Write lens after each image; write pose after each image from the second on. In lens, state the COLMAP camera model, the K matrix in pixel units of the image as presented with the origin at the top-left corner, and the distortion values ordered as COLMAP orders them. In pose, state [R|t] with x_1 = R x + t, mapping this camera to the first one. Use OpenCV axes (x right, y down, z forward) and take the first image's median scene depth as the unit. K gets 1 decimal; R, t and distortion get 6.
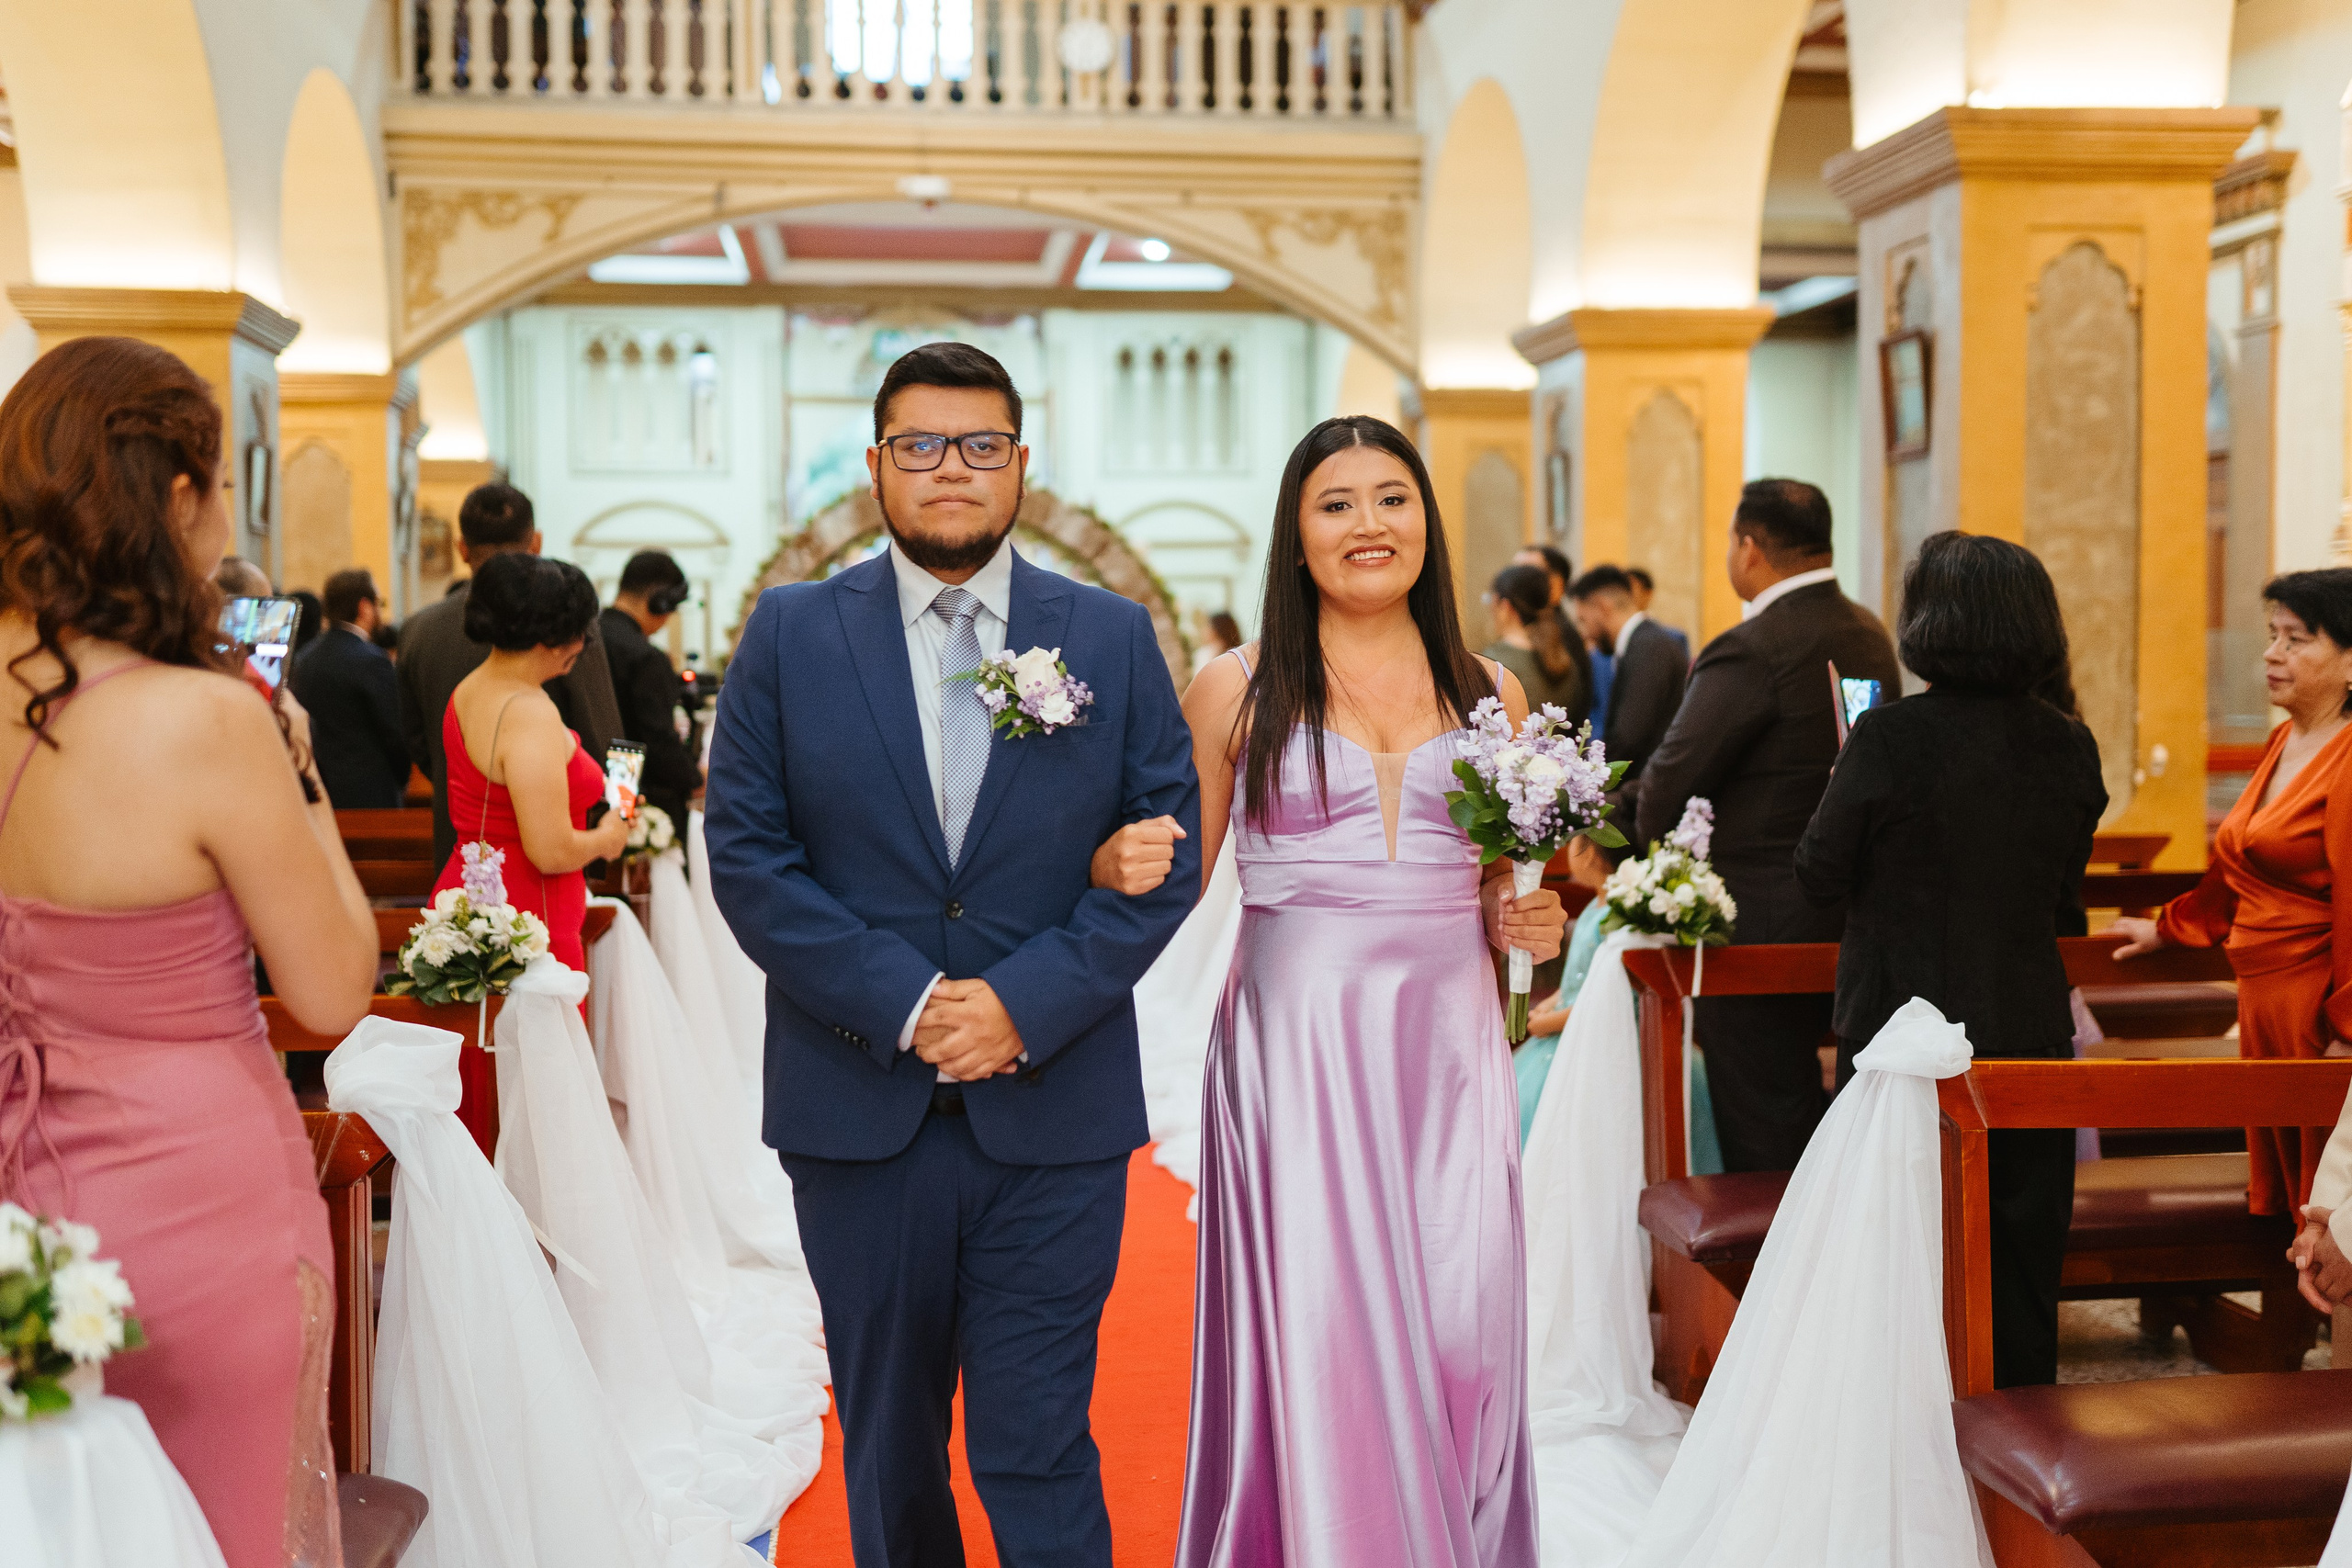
lens RADIAL K [[2287.7, 0, 1186.1], [0, 2287.7, 776.1], [0, 0, 1]] dist [0.000642, 0.000206]
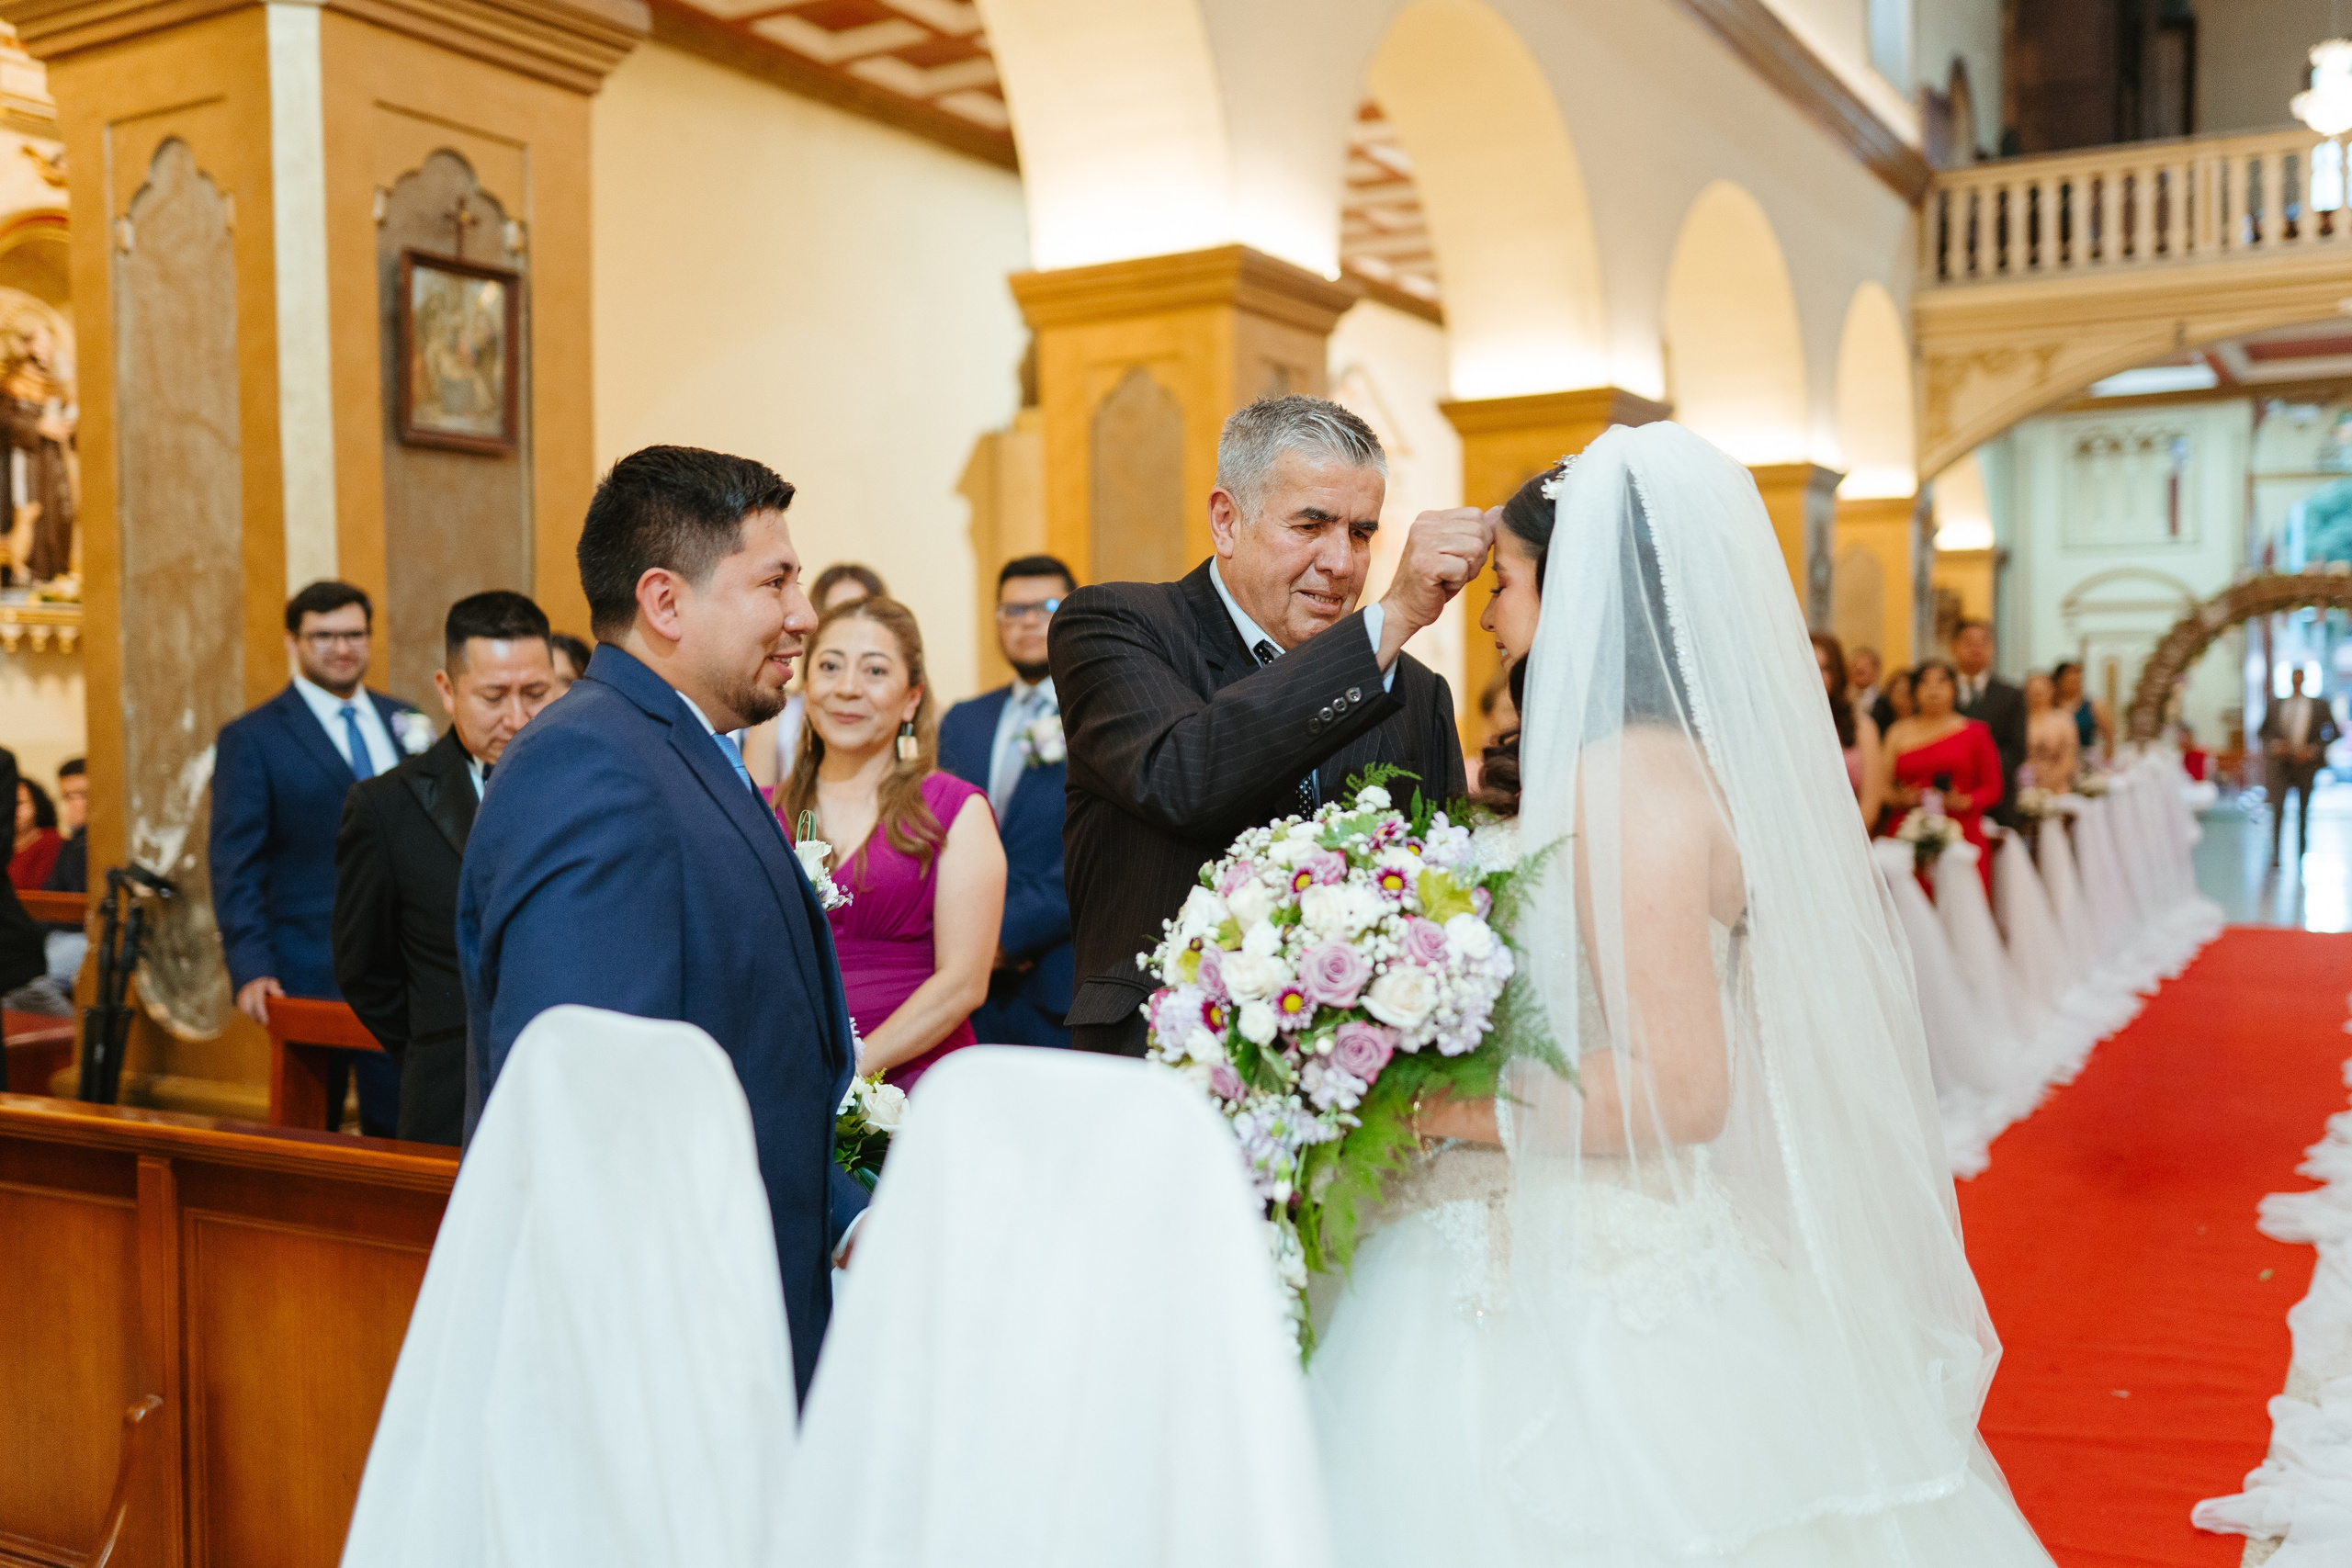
lens RADIAL K [[2272.3, 0, 1146.7], [0, 2272.3, 775.1], [0, 0, 1]] dist [-0.003747, 0.007146]
pose [[0.788459, 0.012152, -0.614967, 0.116707], [-0.023397, 0.999674, -0.010244, 0.013487], [0.614642, 0.022466, 0.788486, -0.317350]]
